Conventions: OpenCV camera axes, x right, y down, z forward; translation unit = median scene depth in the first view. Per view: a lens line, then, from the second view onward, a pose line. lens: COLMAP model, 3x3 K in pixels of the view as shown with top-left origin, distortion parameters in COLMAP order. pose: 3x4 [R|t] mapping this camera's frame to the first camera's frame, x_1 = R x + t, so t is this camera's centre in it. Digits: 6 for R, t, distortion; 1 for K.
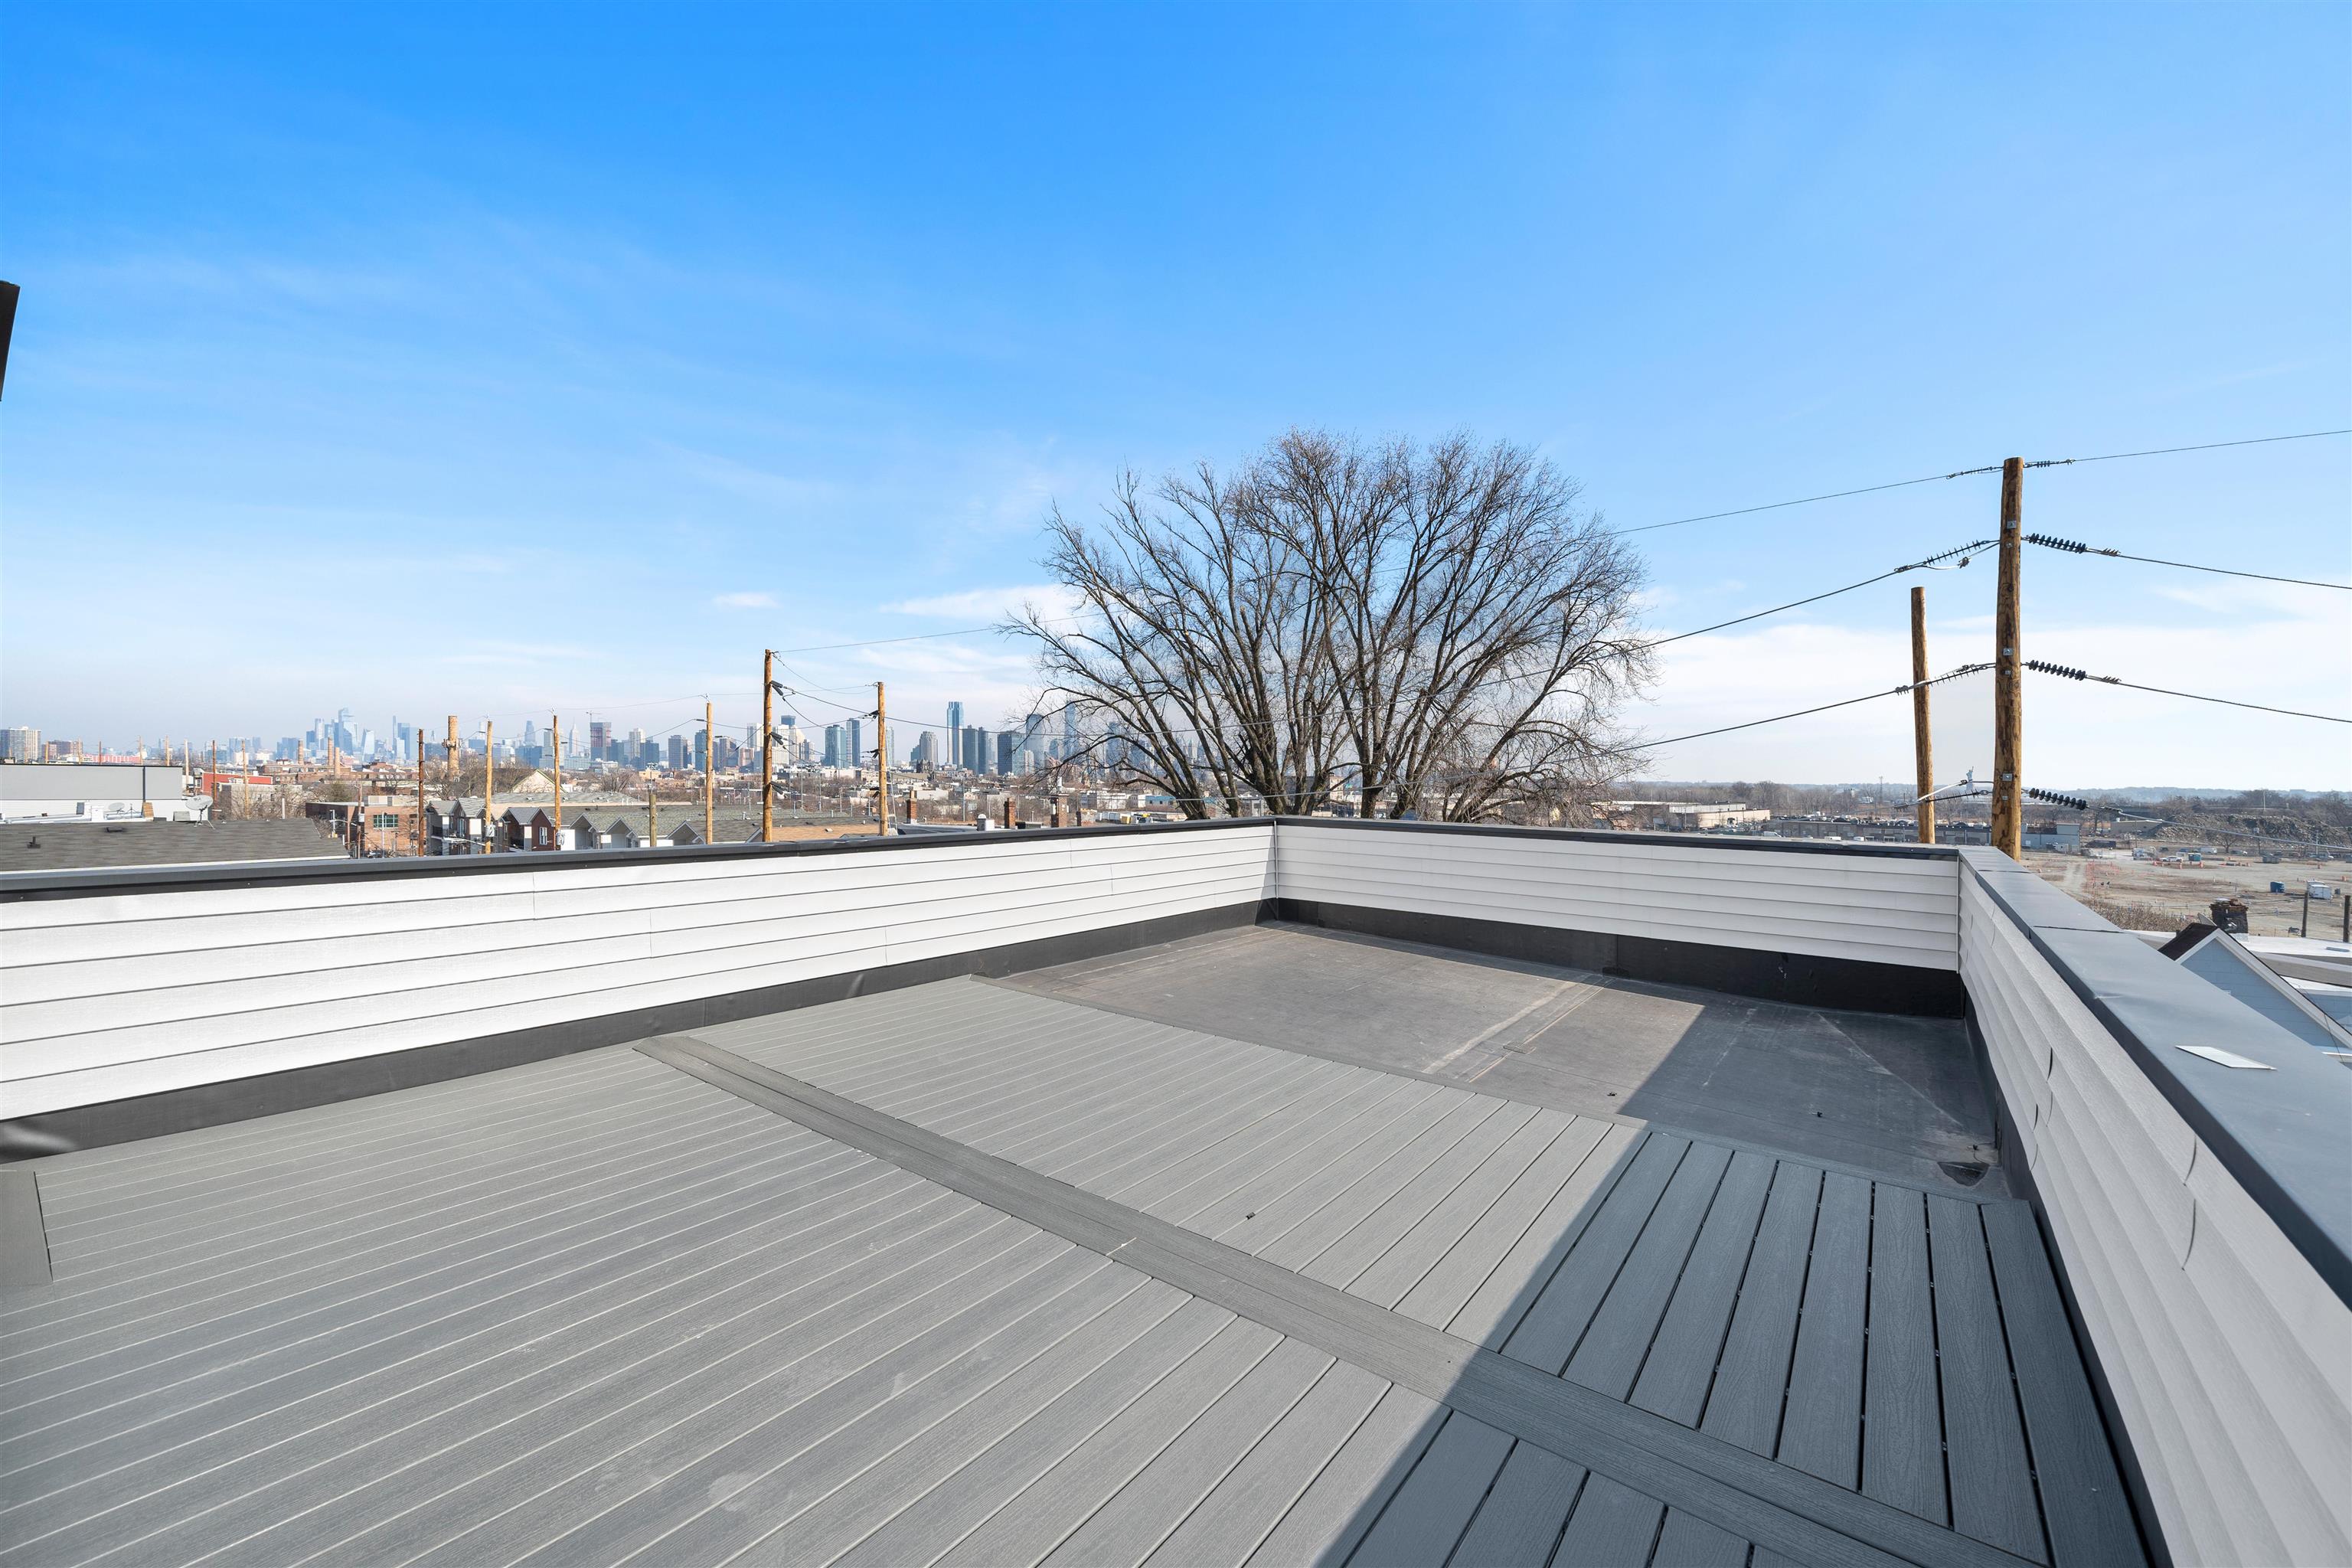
lens RADIAL K [[904.2, 0, 1200.9], [0, 904.2, 771.8], [0, 0, 1]] dist [-0.006487, 0.000954]
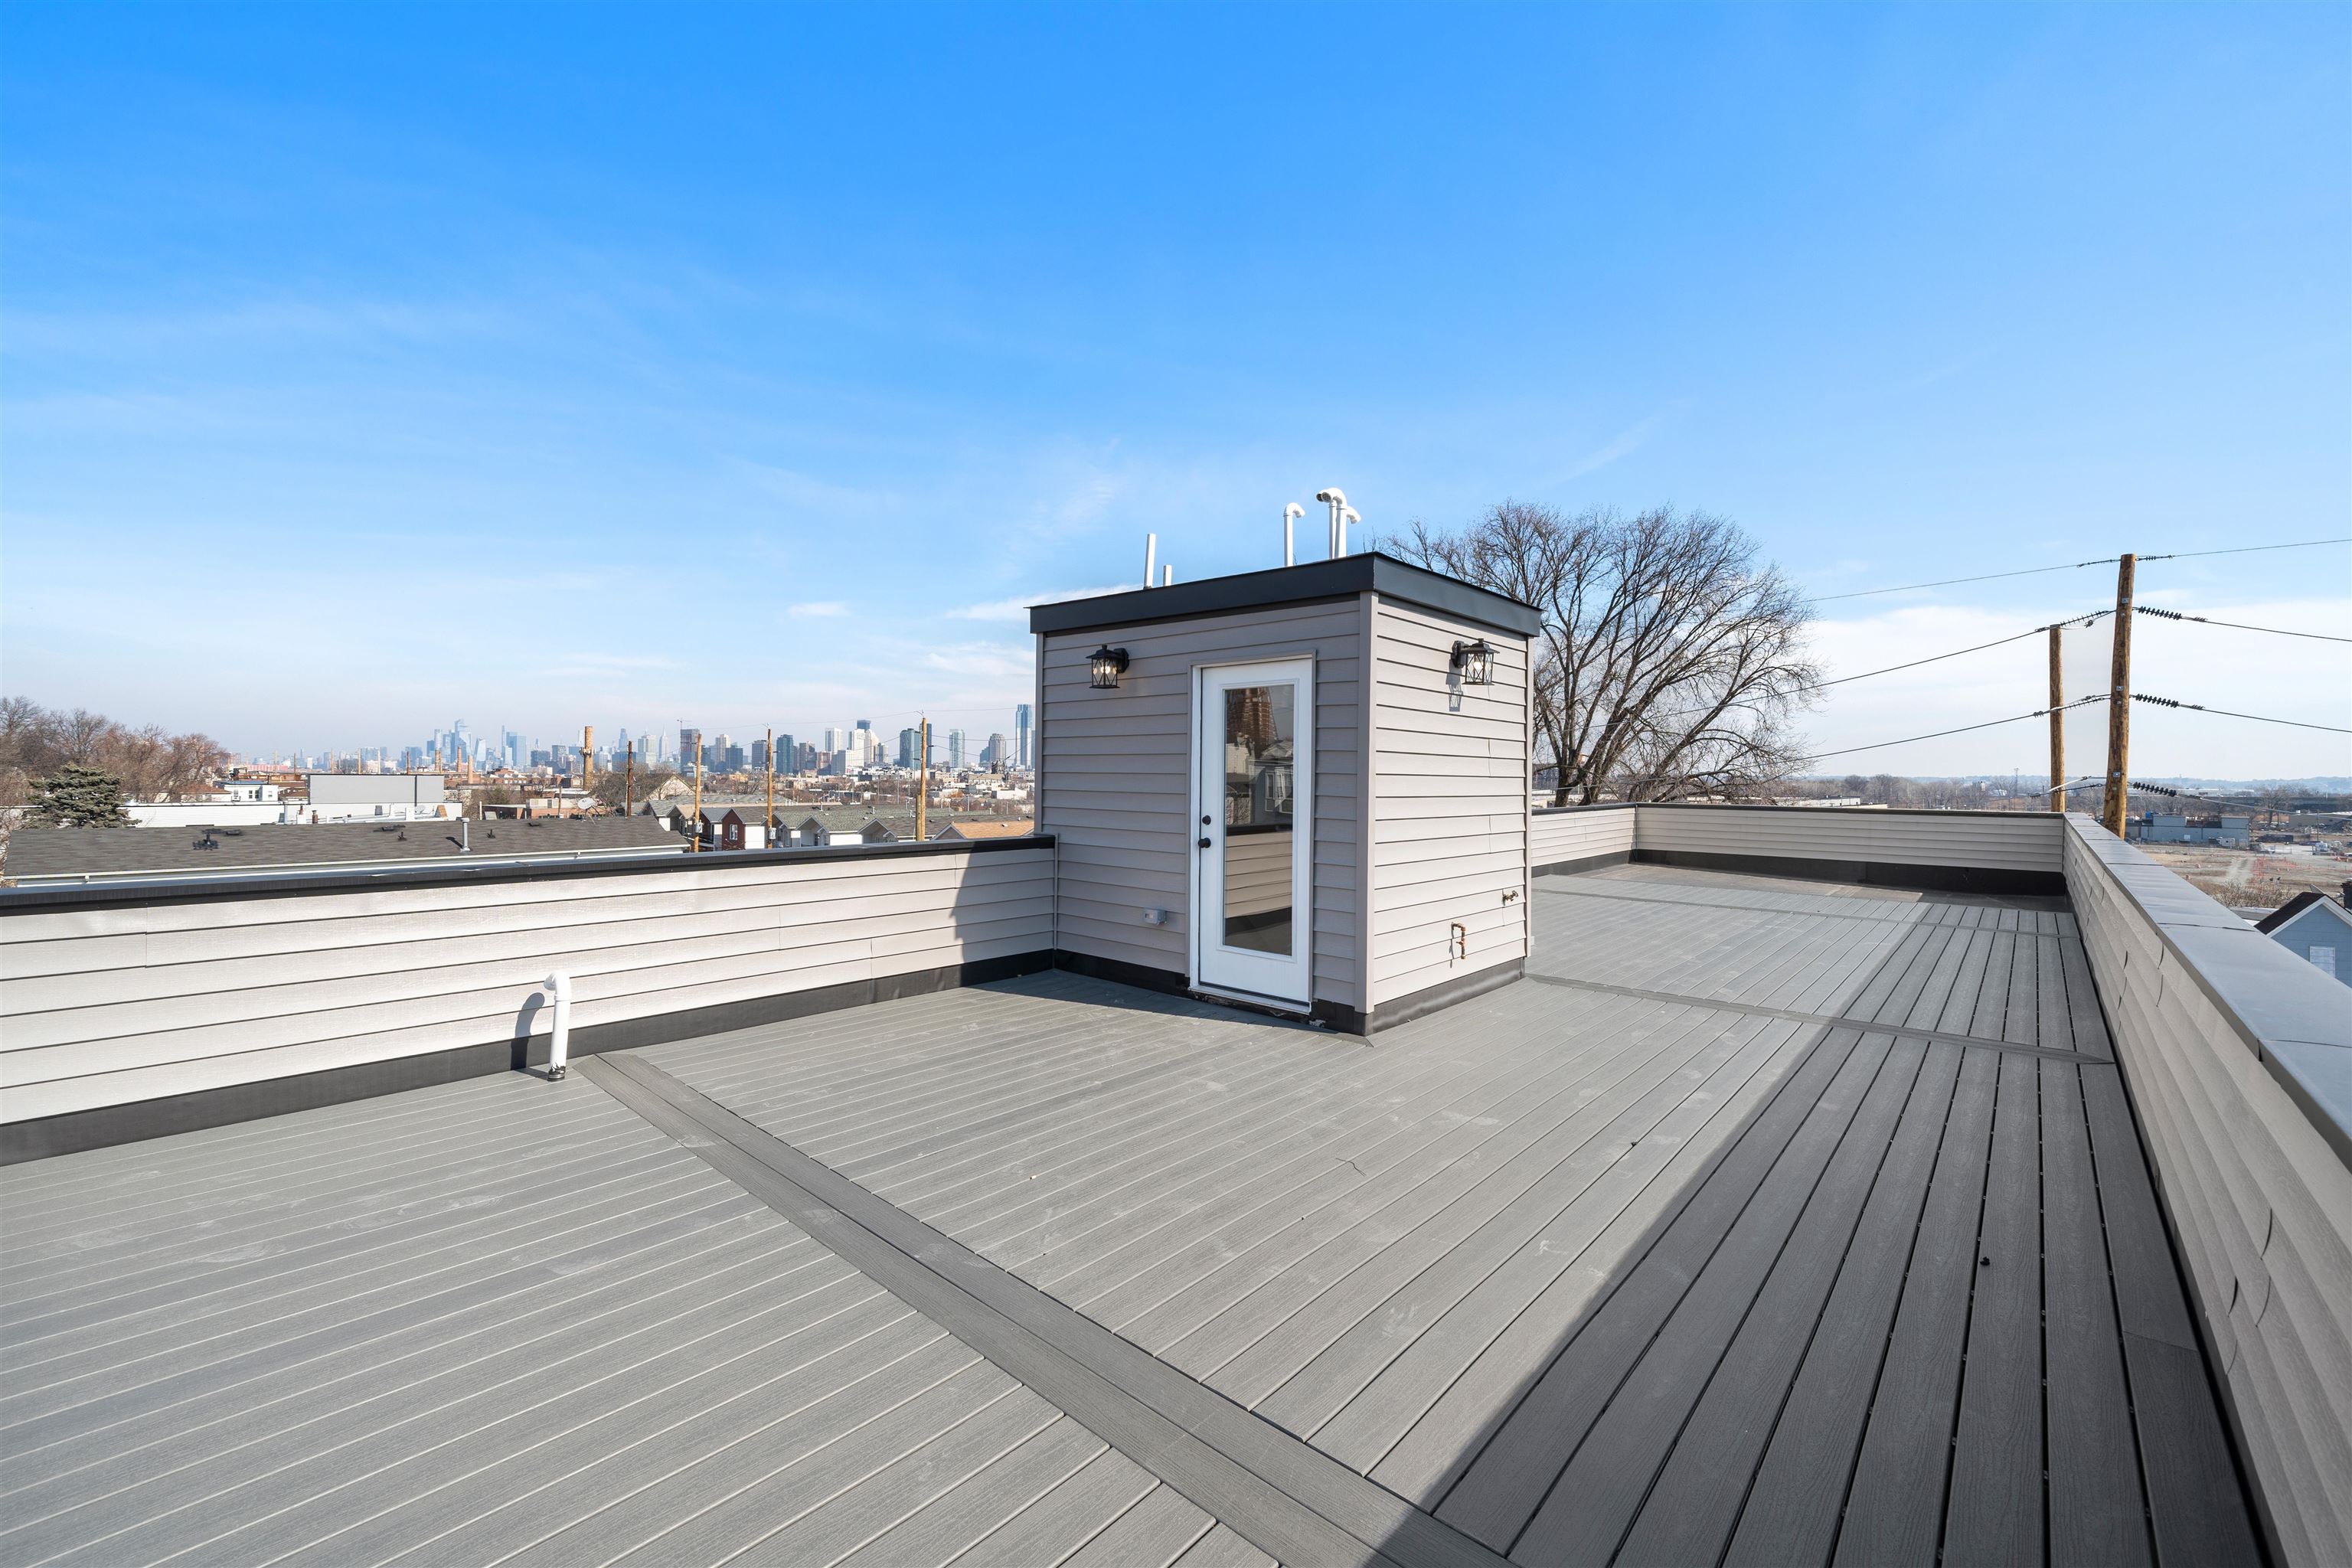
lens RADIAL K [[904.2, 0, 1181.2], [0, 904.2, 801.8], [0, 0, 1]] dist [-0.006487, 0.000954]
pose [[0.997426, -0.006995, -0.071357, -0.499740], [0.009476, 0.999360, 0.034491, -0.011130], [0.071070, -0.035078, 0.996854, -0.545827]]
